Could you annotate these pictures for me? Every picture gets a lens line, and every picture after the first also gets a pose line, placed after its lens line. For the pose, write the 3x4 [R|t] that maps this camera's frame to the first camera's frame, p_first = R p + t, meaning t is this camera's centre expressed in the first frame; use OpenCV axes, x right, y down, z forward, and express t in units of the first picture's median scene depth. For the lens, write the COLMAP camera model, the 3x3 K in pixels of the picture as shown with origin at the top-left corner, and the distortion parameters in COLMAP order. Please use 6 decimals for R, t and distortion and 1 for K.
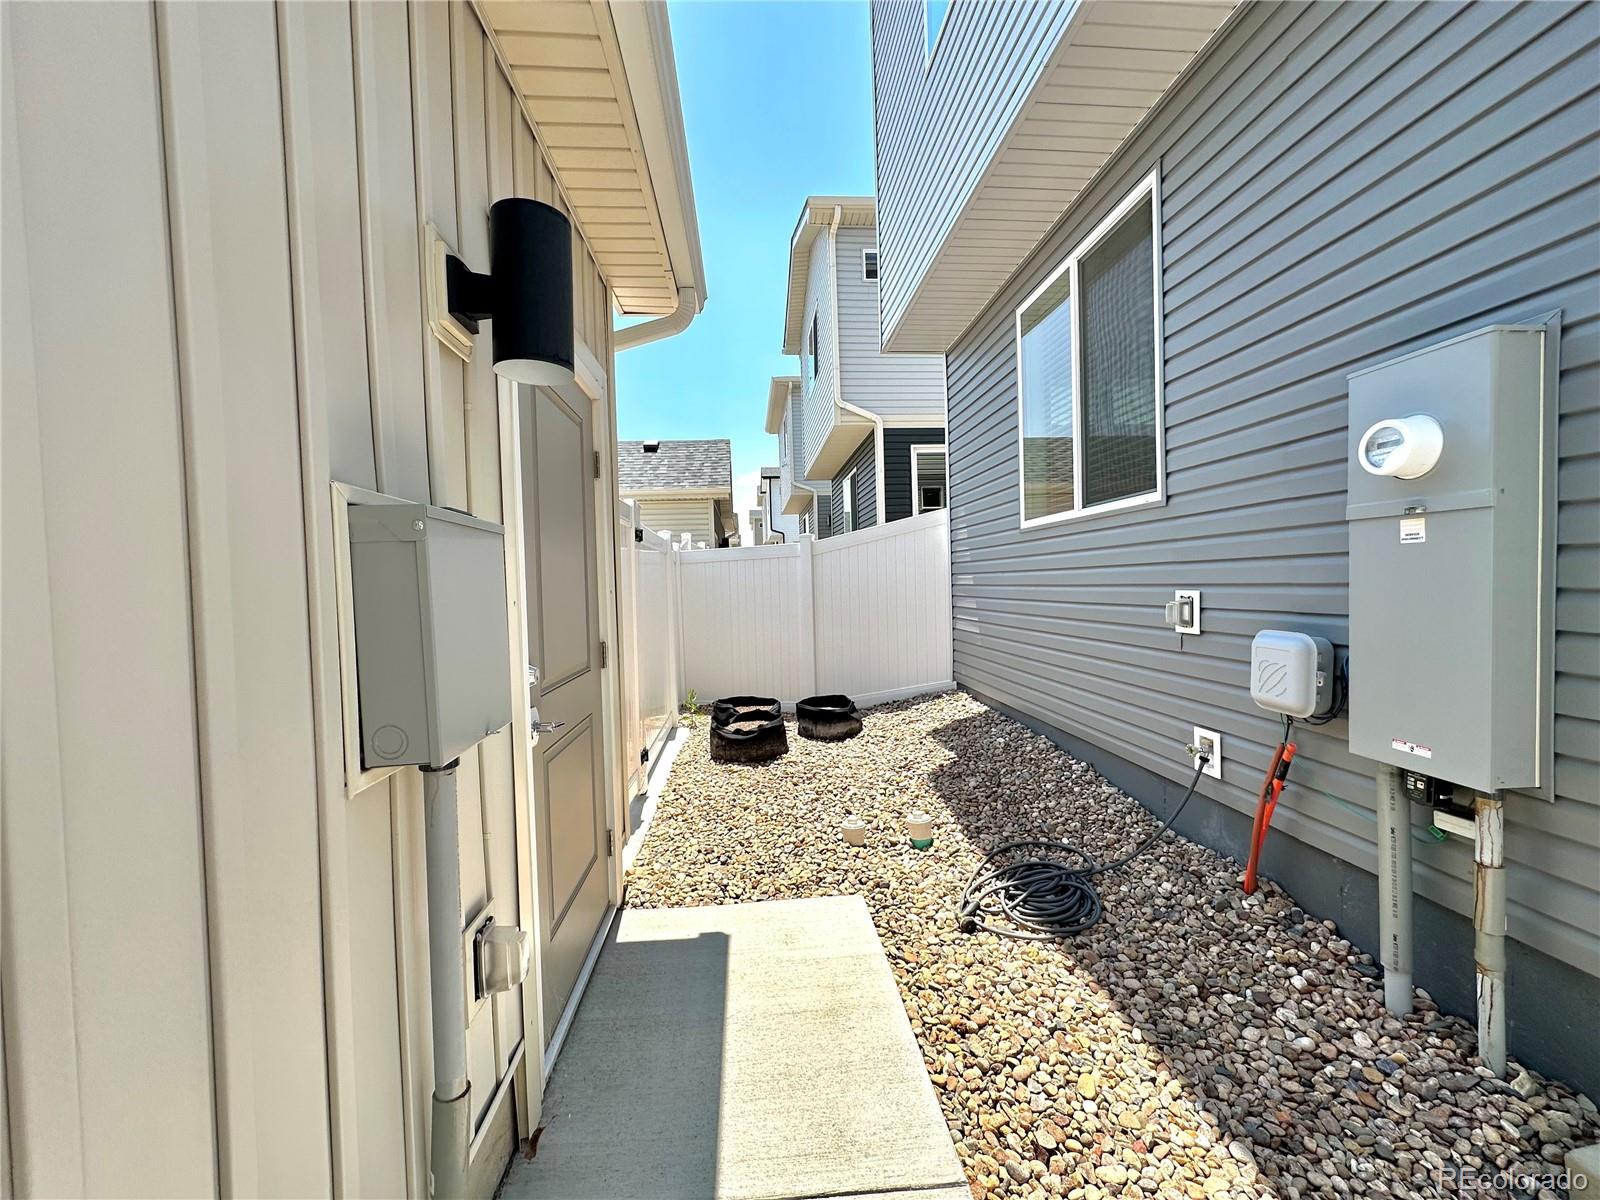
lens RADIAL K [[637.3, 0, 800.8], [0, 637.3, 599.5], [0, 0, 1]] dist [-0.003220, 0.000414]
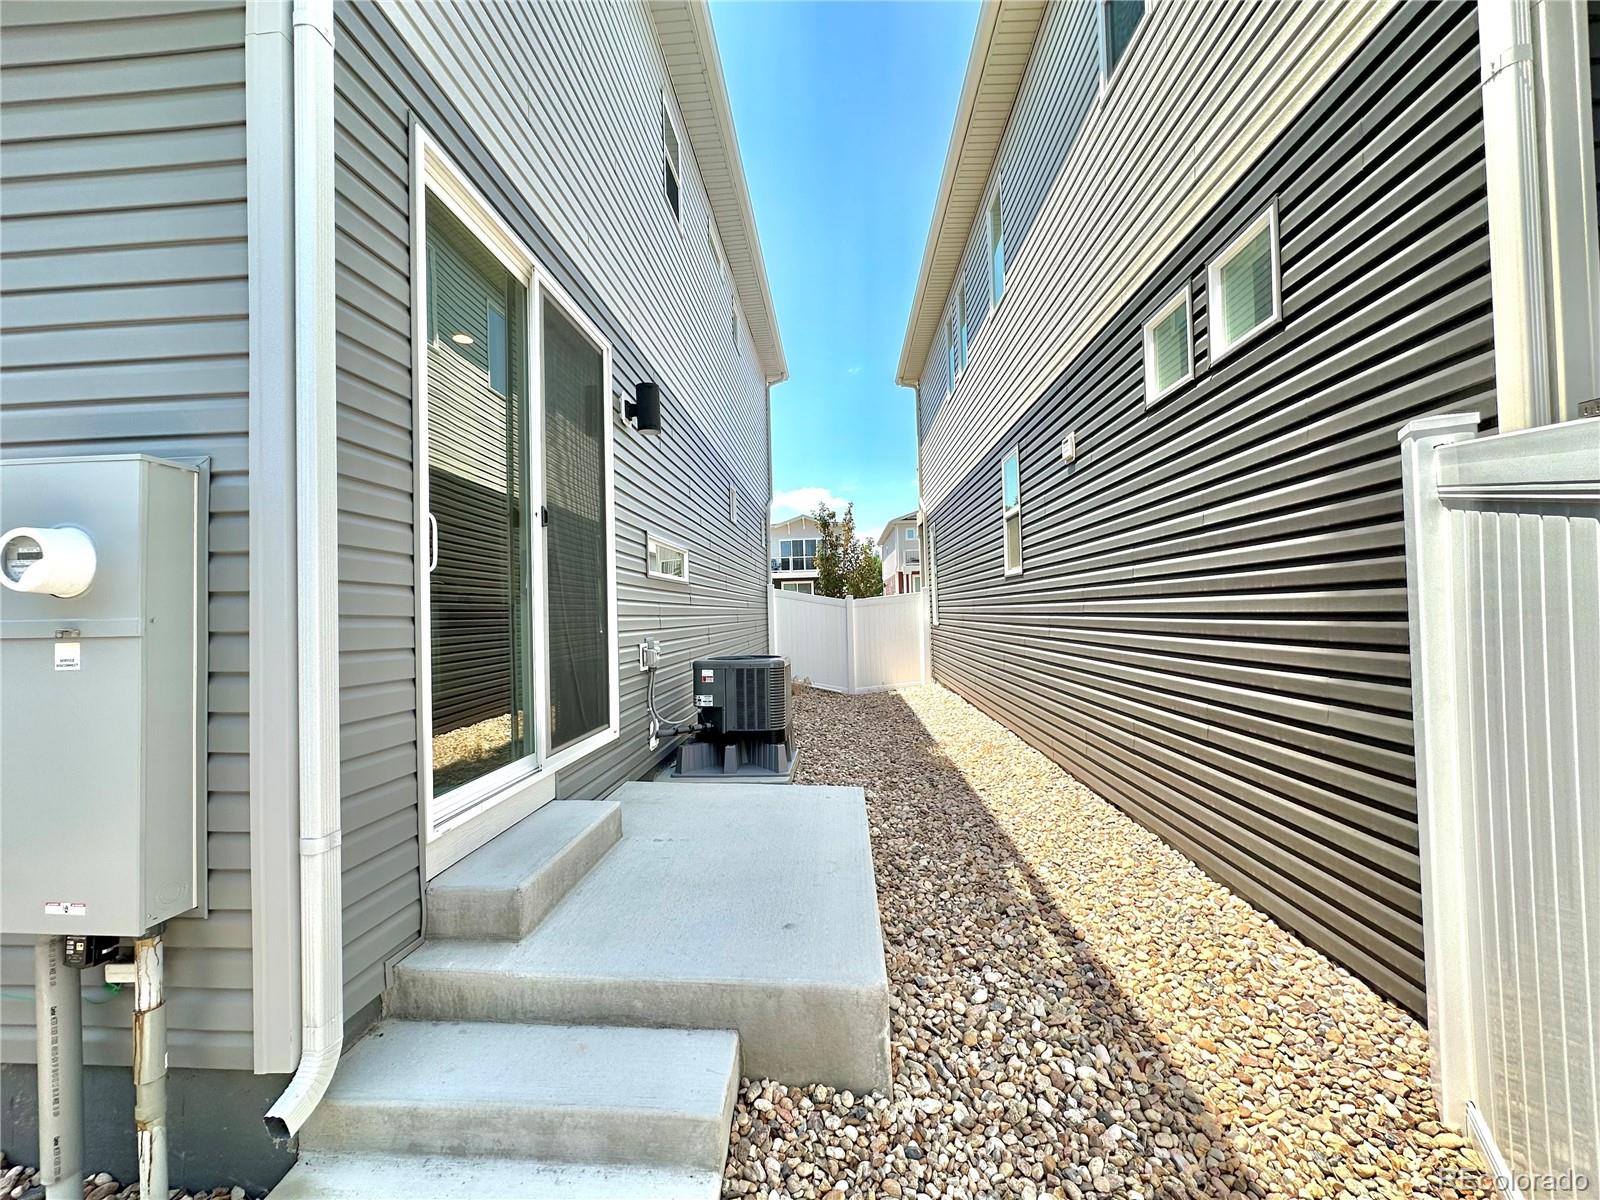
lens RADIAL K [[637.3, 0, 800.8], [0, 637.3, 599.5], [0, 0, 1]] dist [-0.003220, 0.000414]
pose [[0.148085, 0.046273, 0.987891, 0.136637], [0.046996, 0.997447, -0.053766, -0.051943], [-0.987857, 0.054389, 0.145532, -0.075646]]
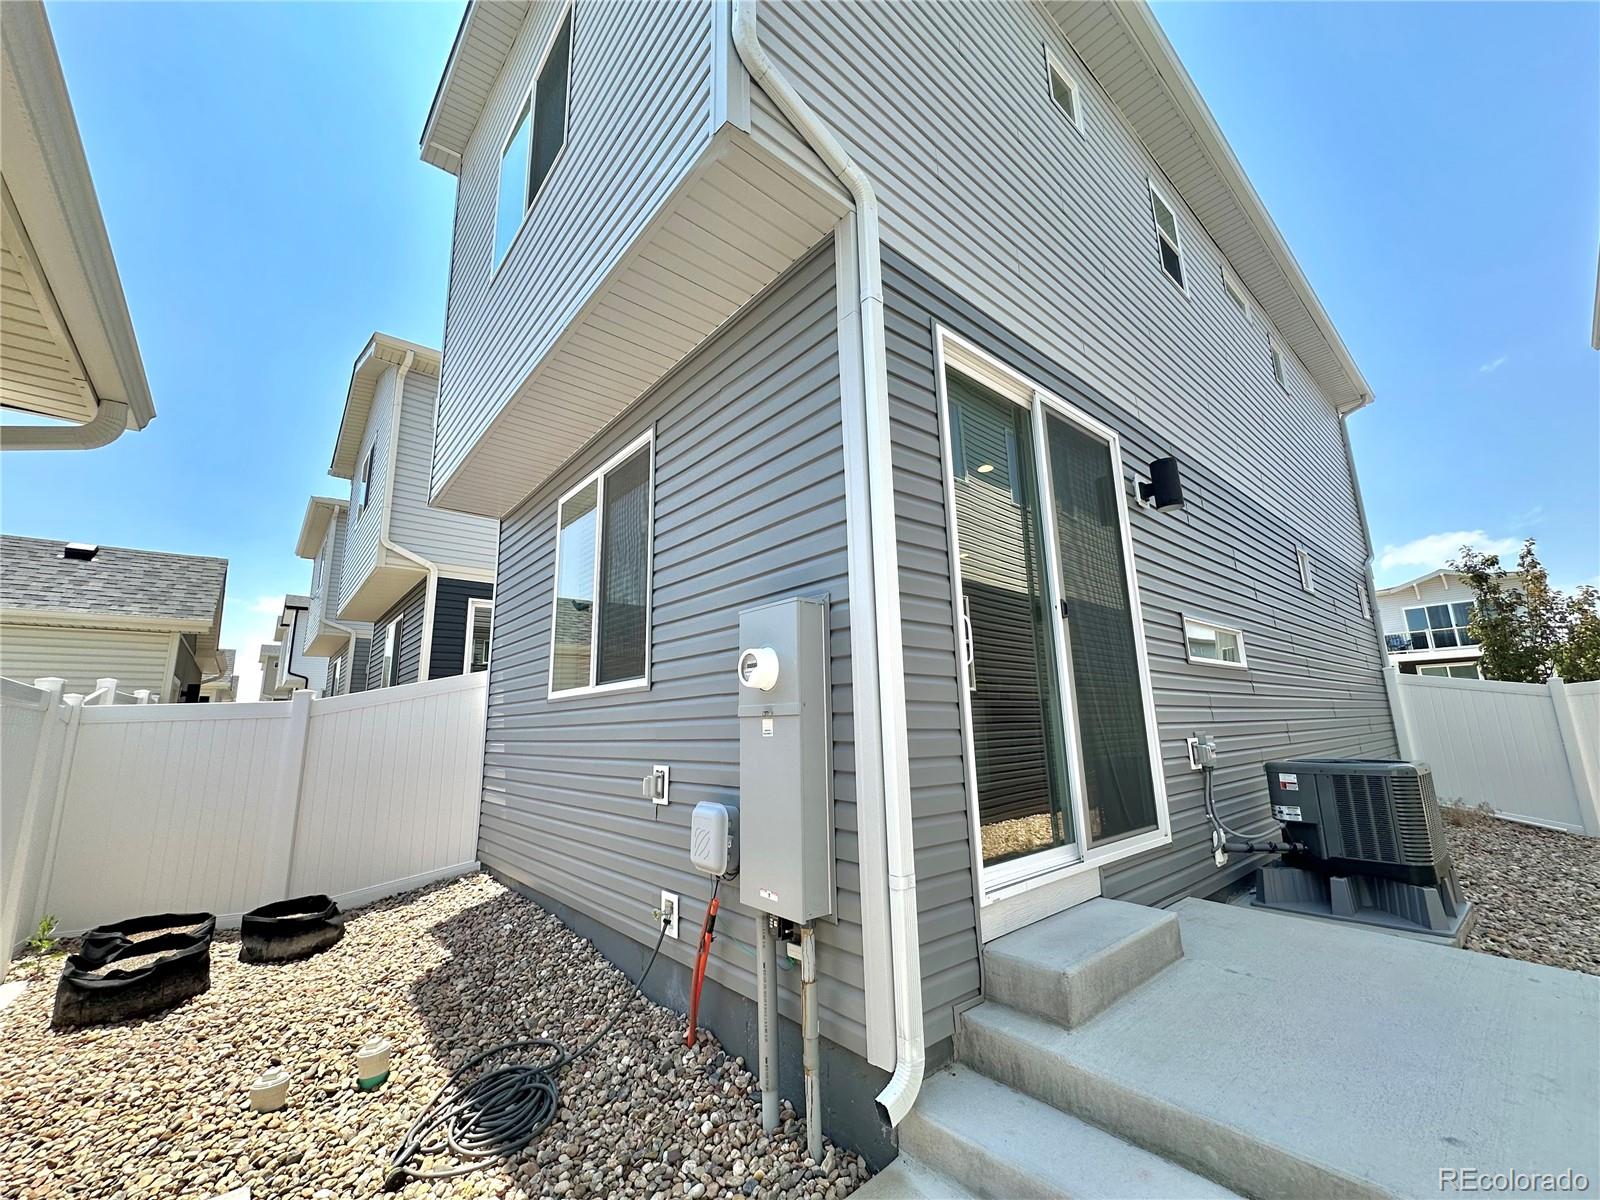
lens RADIAL K [[637.3, 0, 800.8], [0, 637.3, 599.5], [0, 0, 1]] dist [-0.003220, 0.000414]
pose [[0.812877, 0.123311, 0.569232, 0.104815], [0.016145, 0.972185, -0.233657, -0.030239], [-0.582211, 0.199124, 0.788276, -0.118696]]
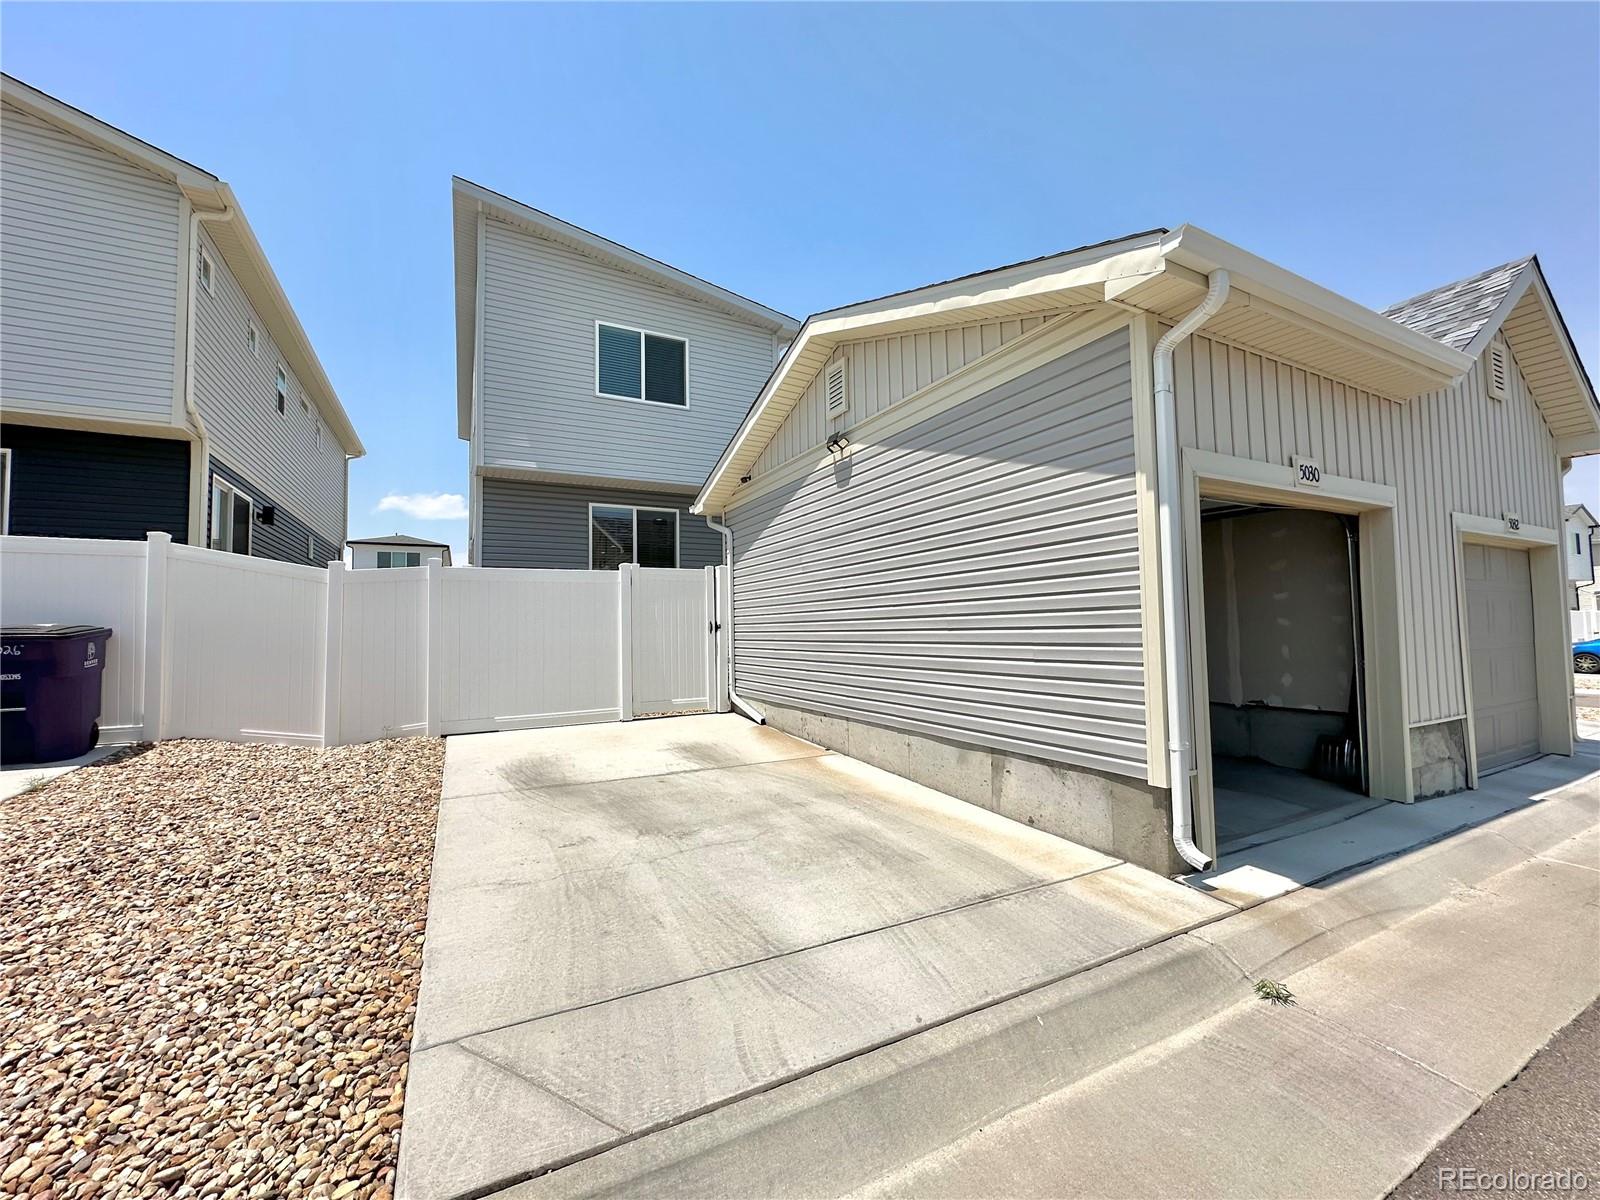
lens RADIAL K [[637.3, 0, 800.8], [0, 637.3, 599.5], [0, 0, 1]] dist [-0.003220, 0.000414]
pose [[-0.386383, 0.074816, 0.919299, -2.772255], [0.049991, 0.996938, -0.060123, 0.239844], [-0.920983, 0.022726, -0.388940, -0.867242]]
